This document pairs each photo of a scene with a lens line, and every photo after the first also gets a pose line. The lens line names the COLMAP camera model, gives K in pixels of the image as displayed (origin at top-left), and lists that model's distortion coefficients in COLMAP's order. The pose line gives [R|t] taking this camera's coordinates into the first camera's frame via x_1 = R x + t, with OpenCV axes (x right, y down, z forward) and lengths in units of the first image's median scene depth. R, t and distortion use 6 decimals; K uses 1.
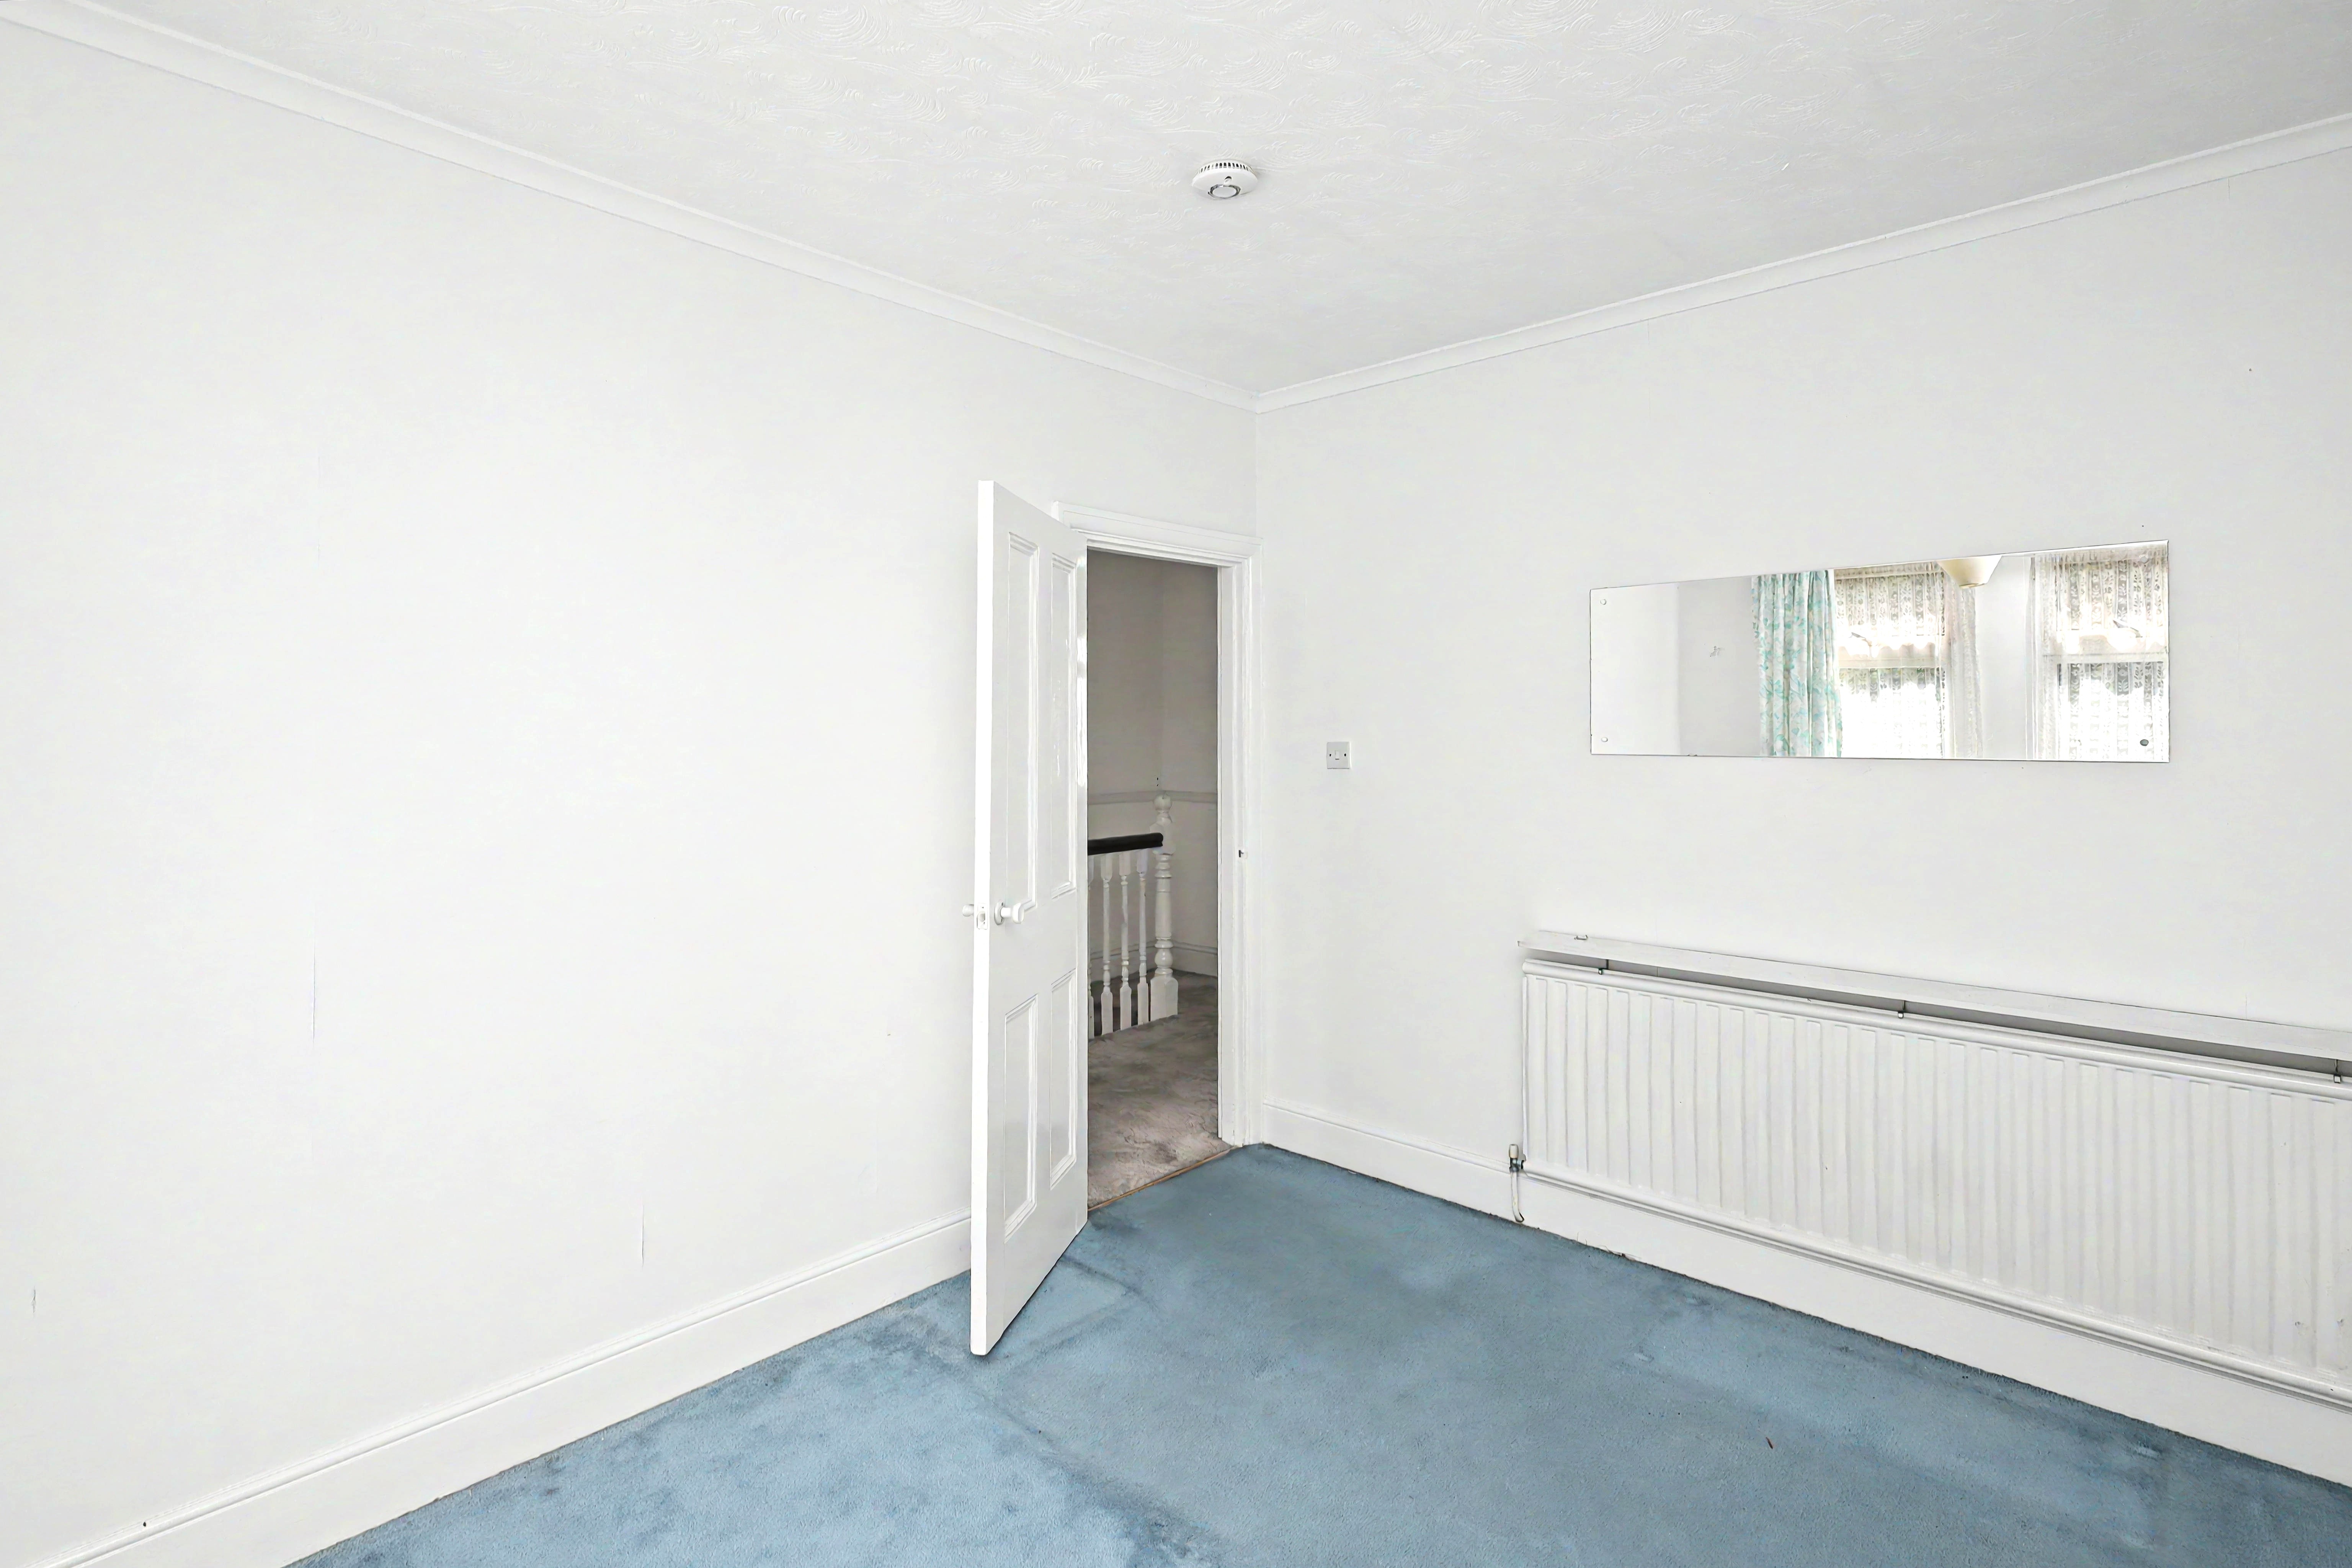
lens RADIAL K [[1102.4, 0, 1181.4], [0, 1102.4, 714.4], [0, 0, 1]] dist [-0.000362, -0.000105]
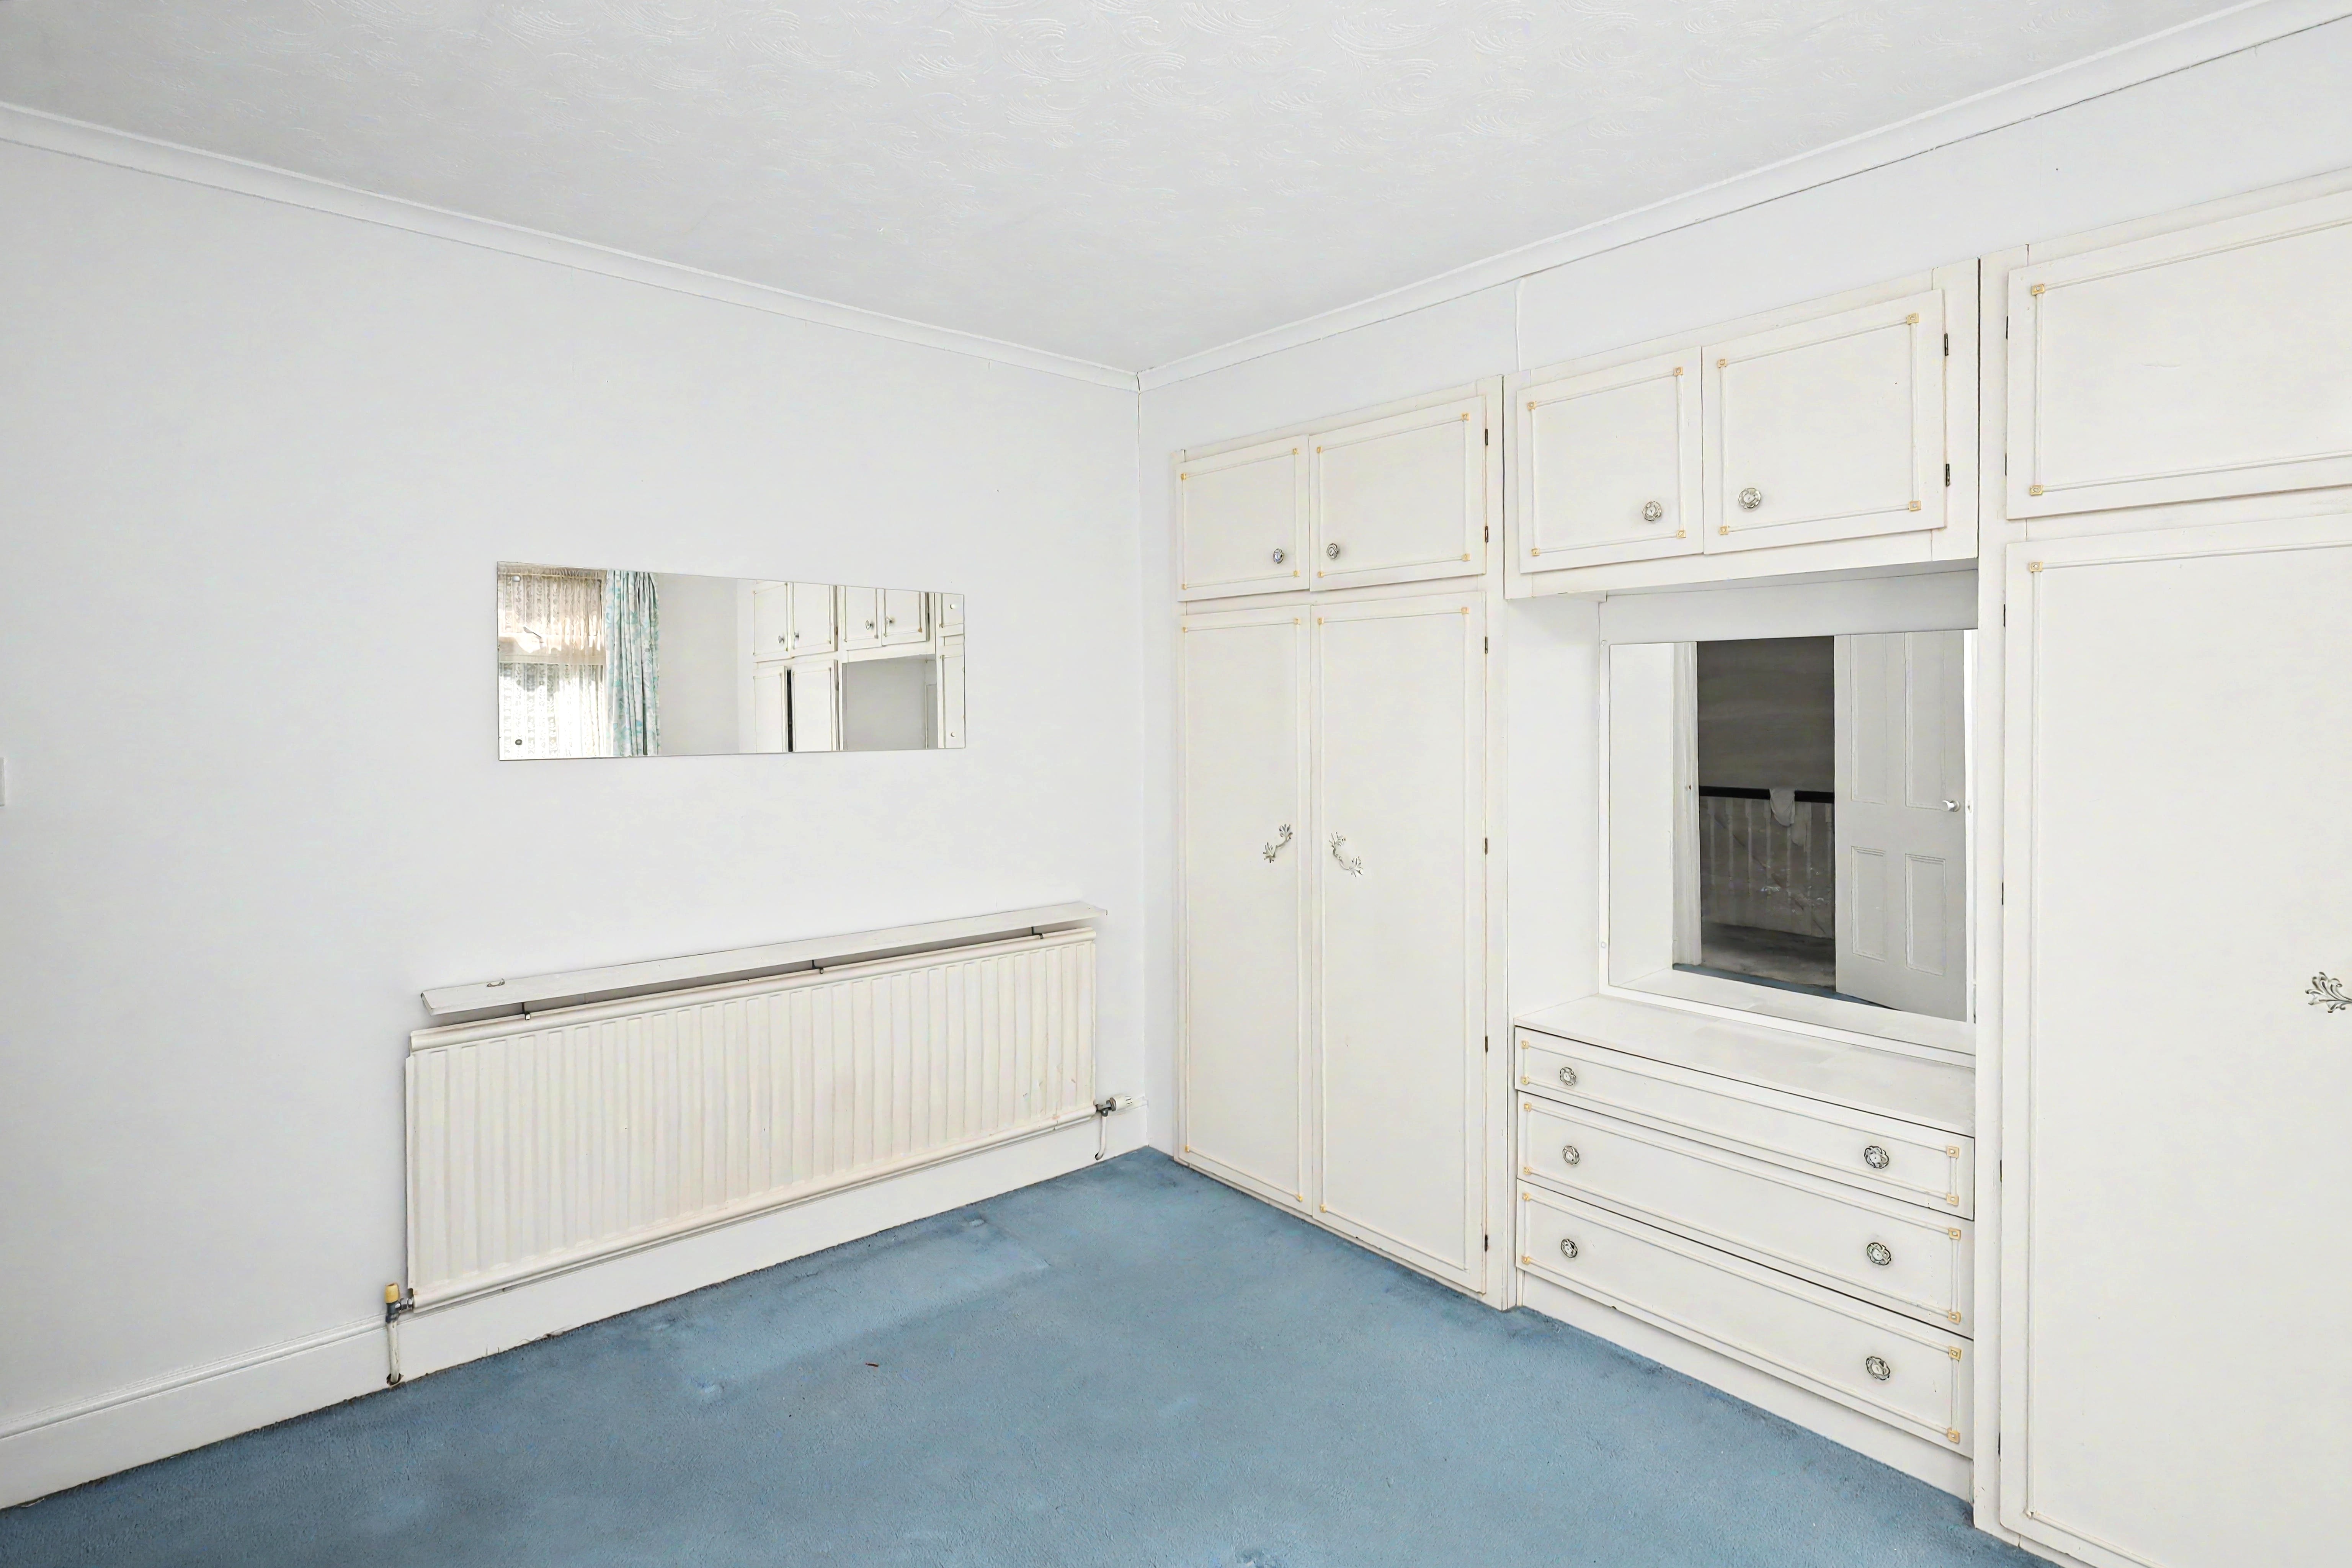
lens RADIAL K [[1190.2, 0, 1181.0], [0, 1190.2, 726.0], [0, 0, 1]] dist [-0.001141, -0.000084]
pose [[0.119410, -0.008205, 0.992811, -0.456869], [-0.002878, 0.999959, 0.008610, 0.002527], [-0.992841, -0.003885, 0.119381, 0.392387]]
